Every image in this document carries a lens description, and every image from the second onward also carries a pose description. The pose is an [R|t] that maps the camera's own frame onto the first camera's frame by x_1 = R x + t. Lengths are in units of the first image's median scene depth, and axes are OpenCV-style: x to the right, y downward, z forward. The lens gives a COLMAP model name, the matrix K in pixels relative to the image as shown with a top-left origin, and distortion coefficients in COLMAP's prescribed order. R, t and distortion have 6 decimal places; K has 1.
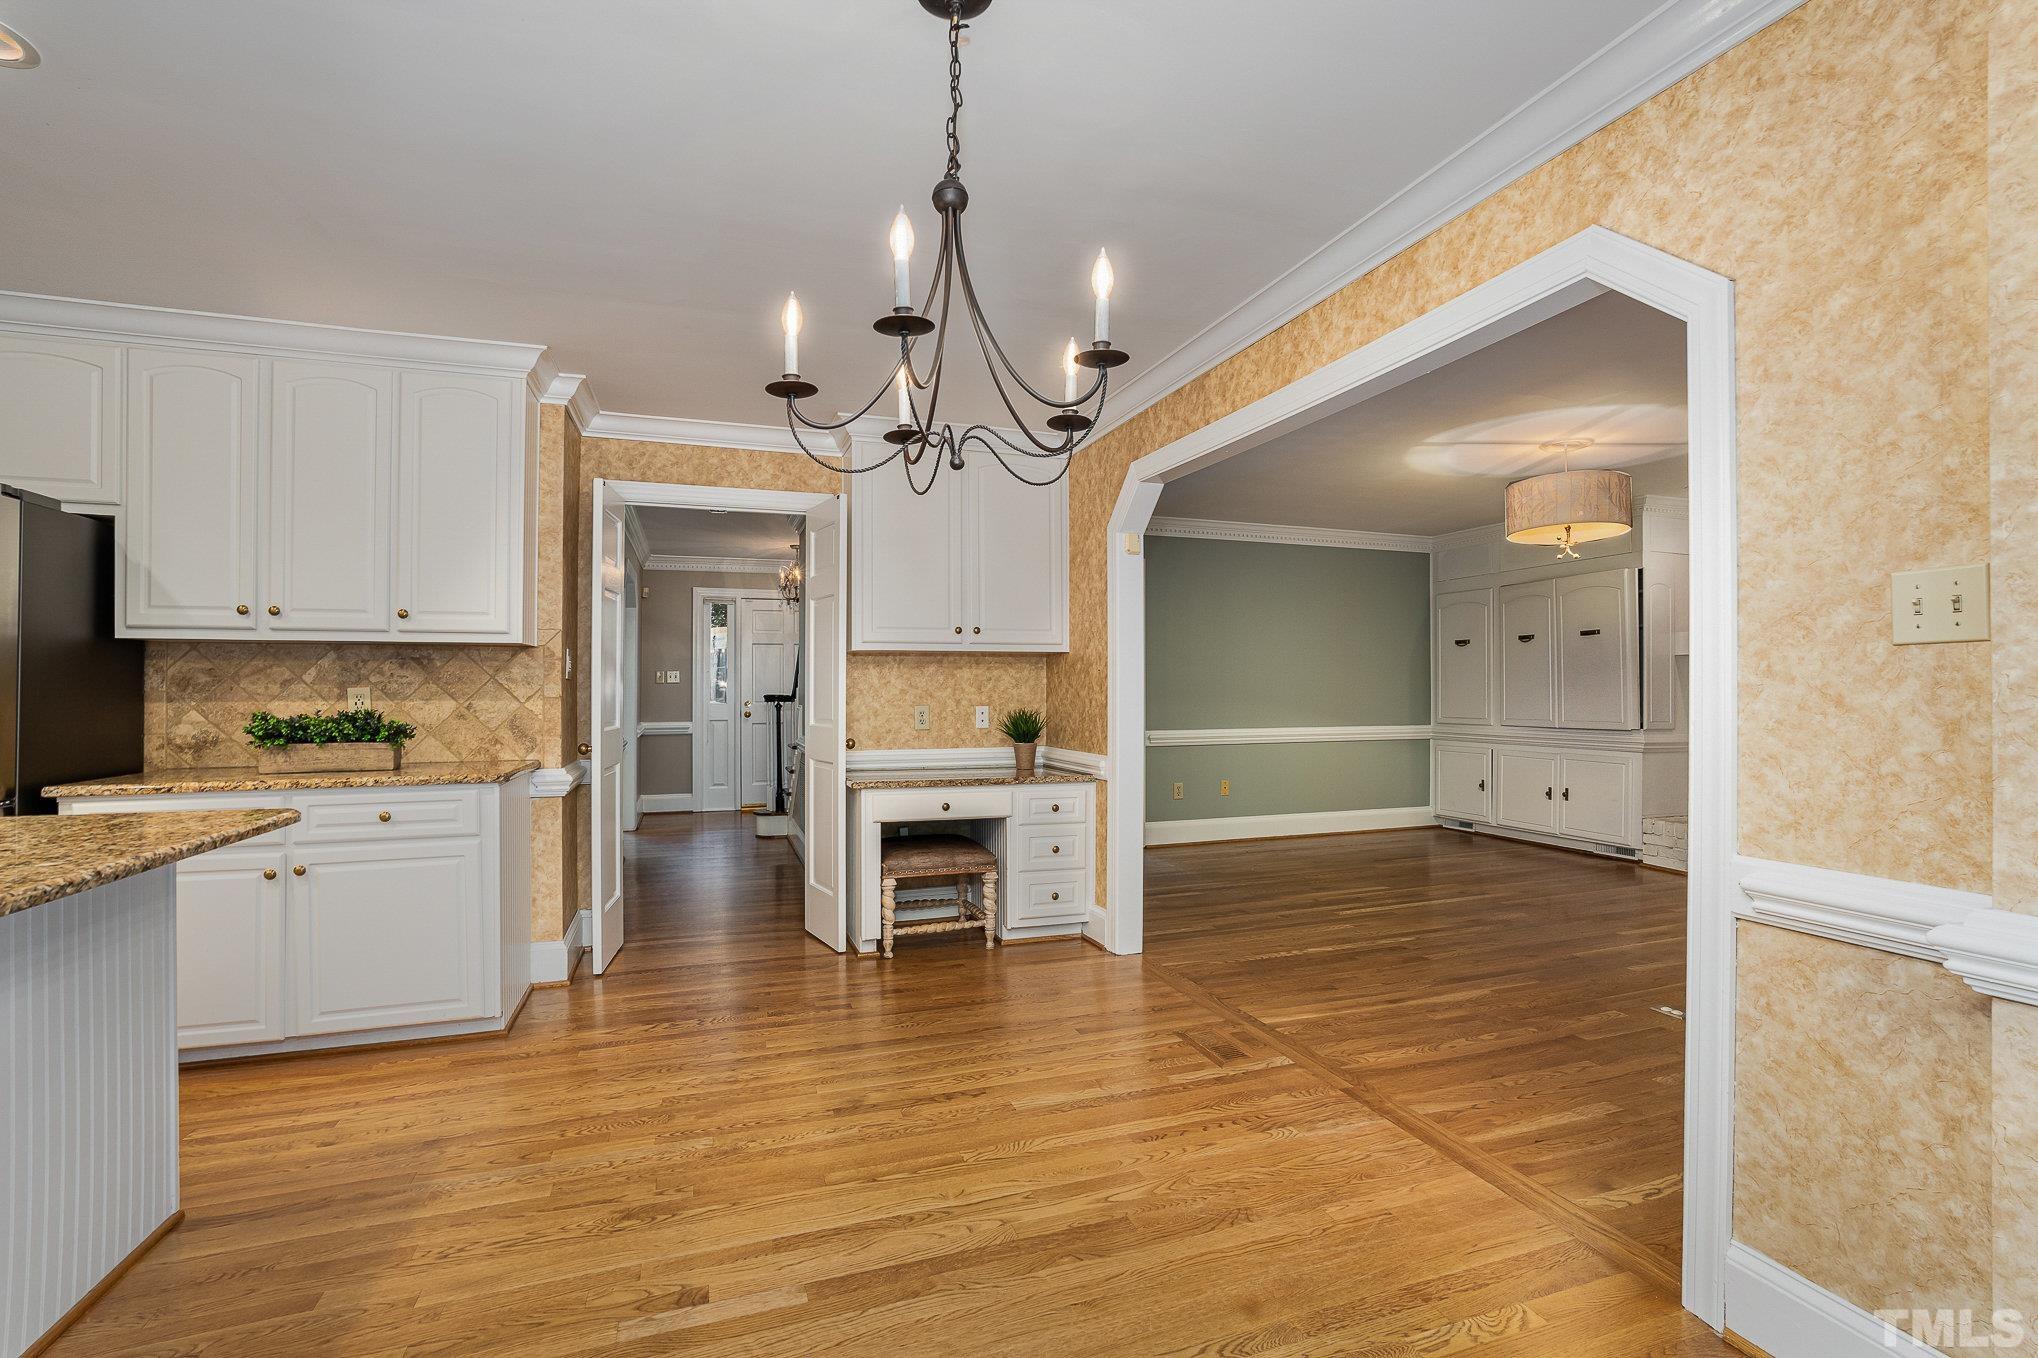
lens RADIAL K [[902.9, 0, 1029.6], [0, 902.9, 675.2], [0, 0, 1]] dist [-0.066499, 0.038927]
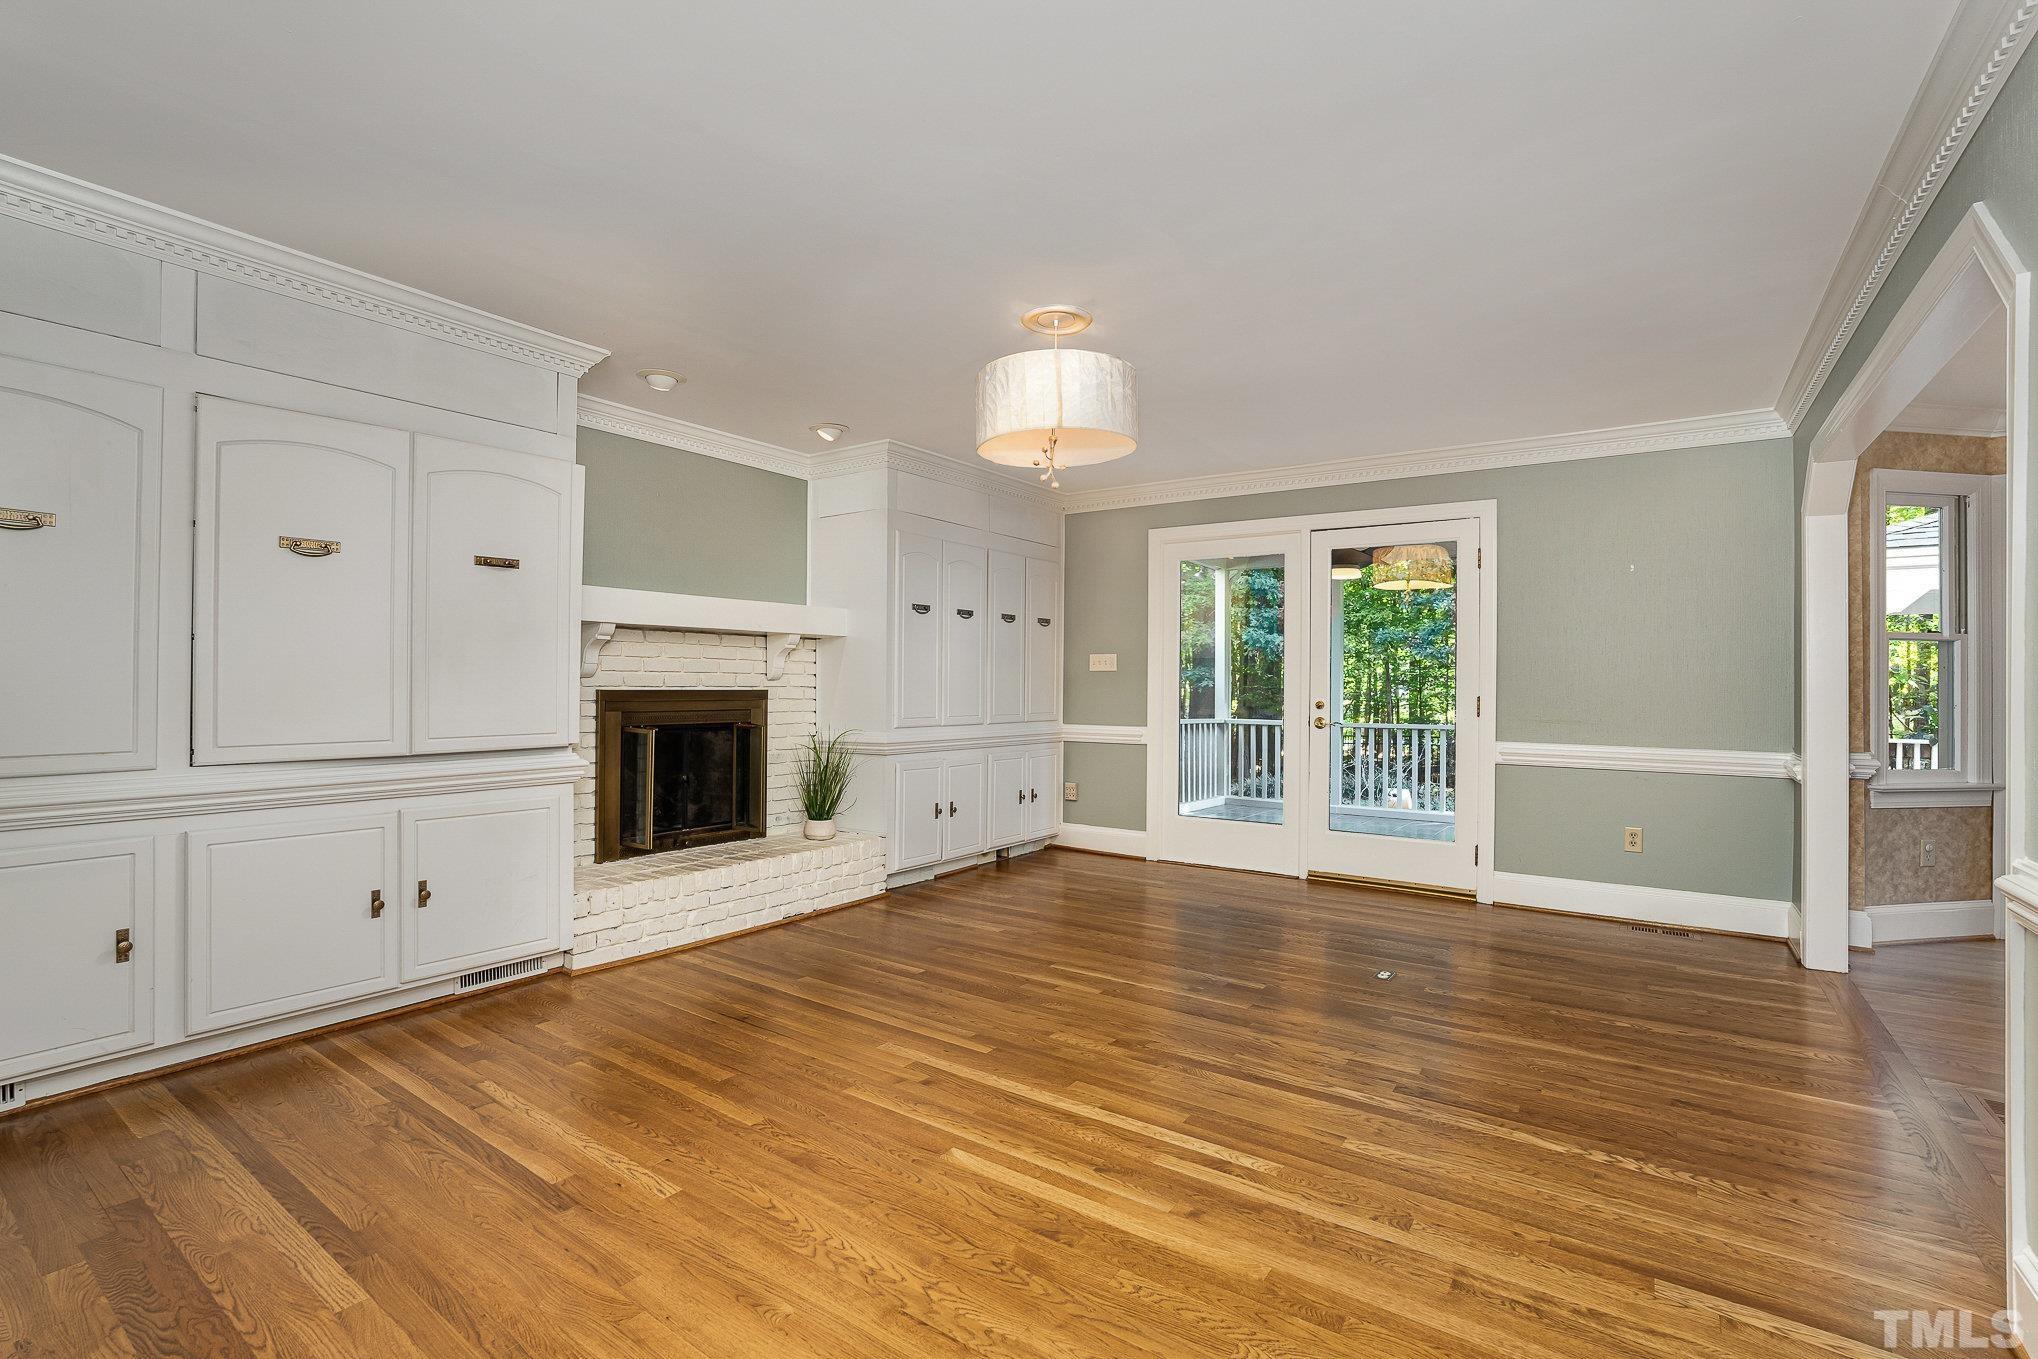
lens RADIAL K [[911.4, 0, 1016.2], [0, 911.4, 688.0], [0, 0, 1]] dist [-0.049088, 0.017695]
pose [[-0.573748, -0.012122, 0.818942, 0.038711], [-0.025309, 0.999675, -0.002935, 0.019472], [-0.818641, -0.022411, -0.573868, 1.093094]]
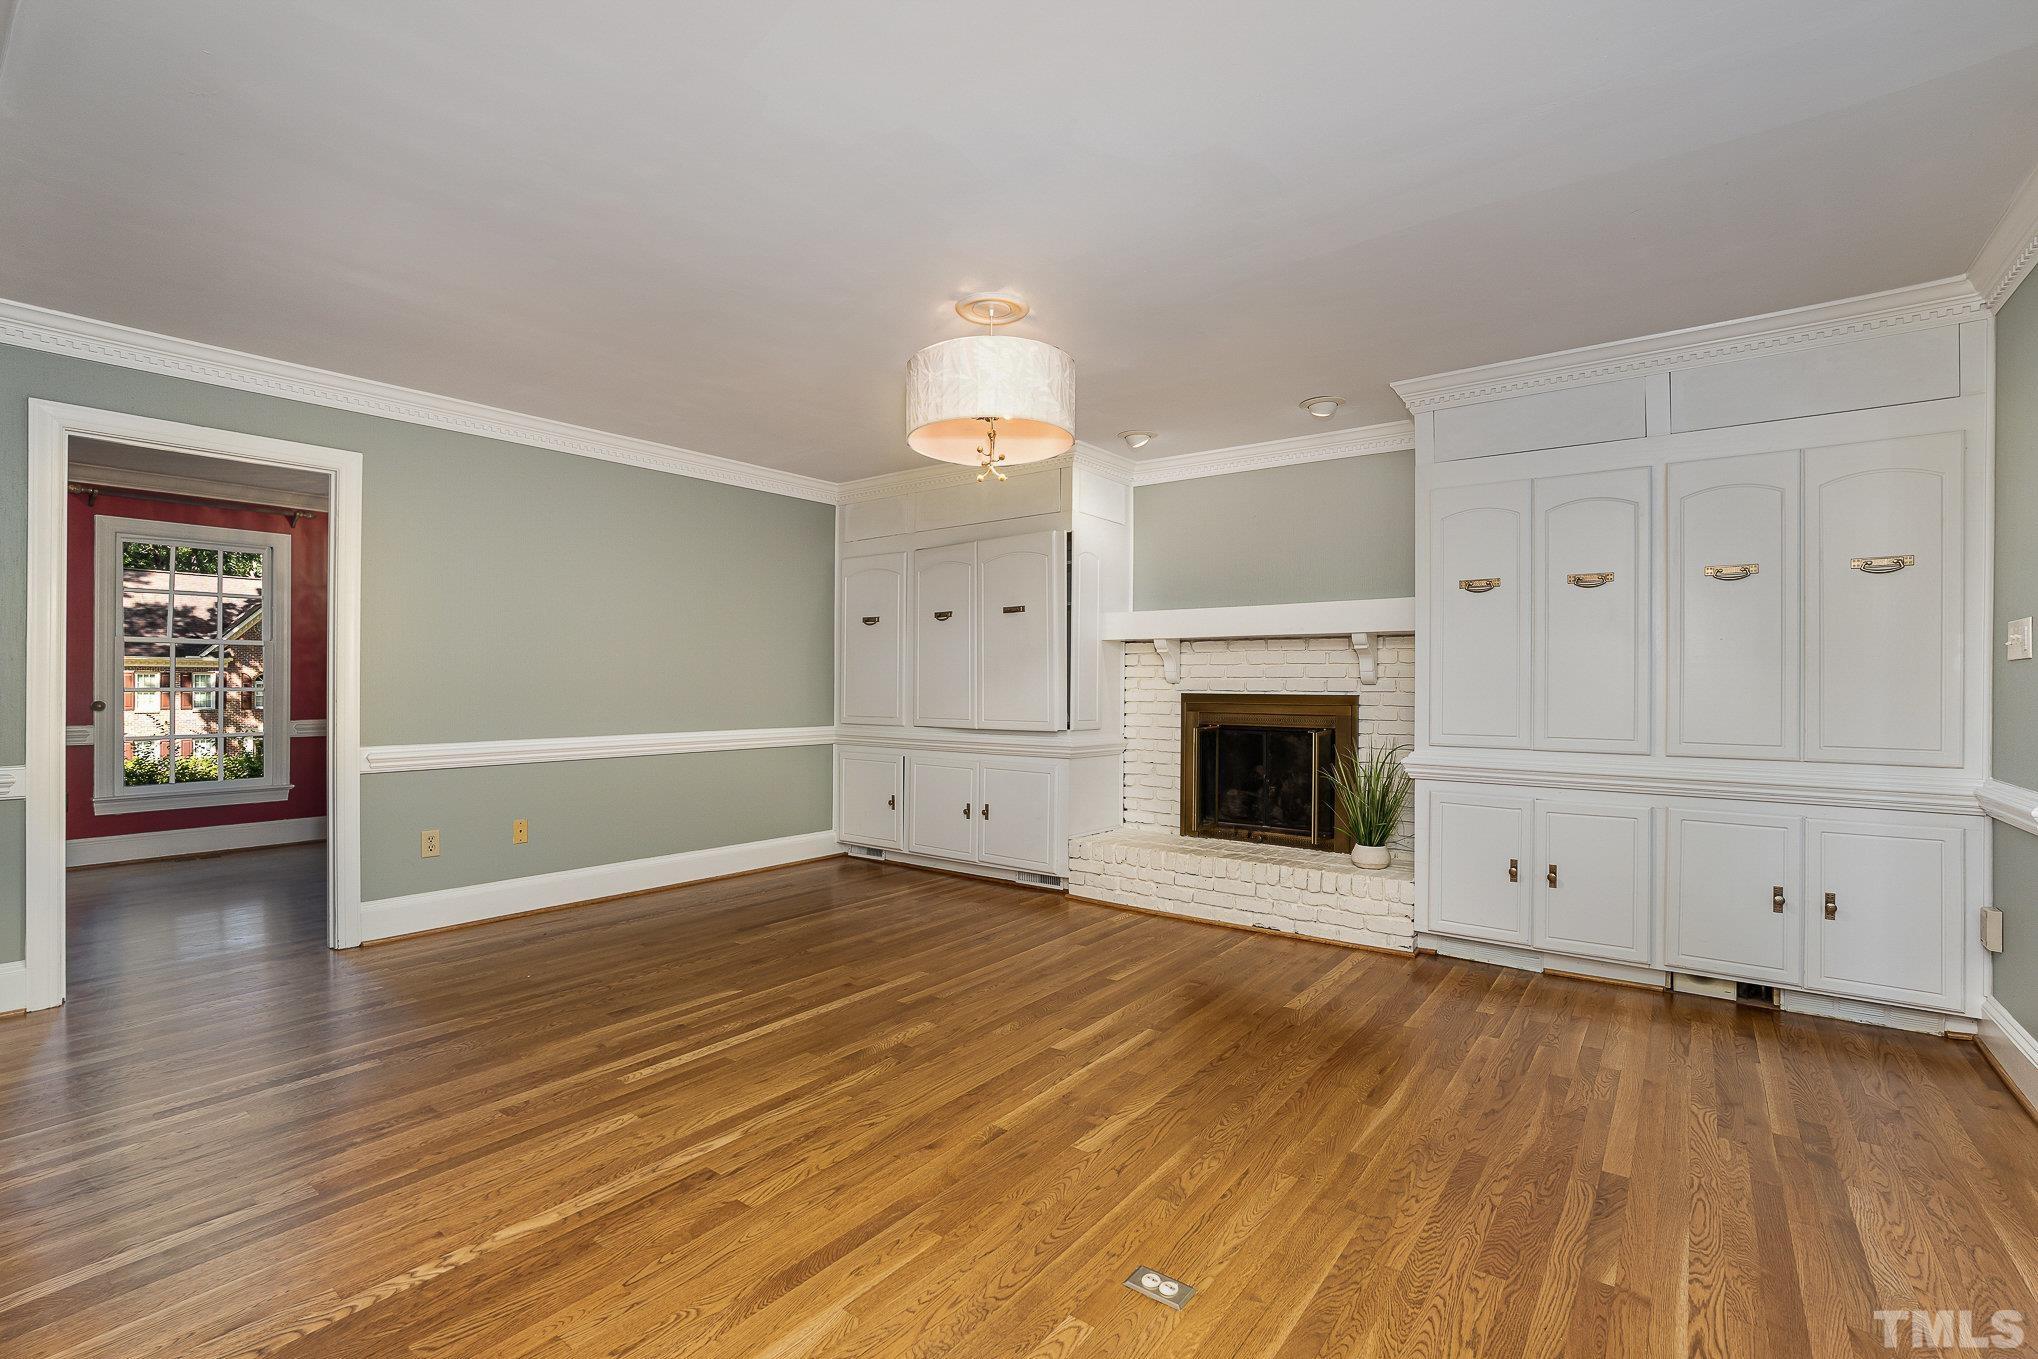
lens RADIAL K [[911.4, 0, 1016.2], [0, 911.4, 688.0], [0, 0, 1]] dist [-0.049088, 0.017695]
pose [[0.839106, -0.001558, 0.543965, 0.195987], [-0.010371, 0.999768, 0.018862, 0.007343], [-0.543869, -0.021469, 0.838896, 0.320935]]
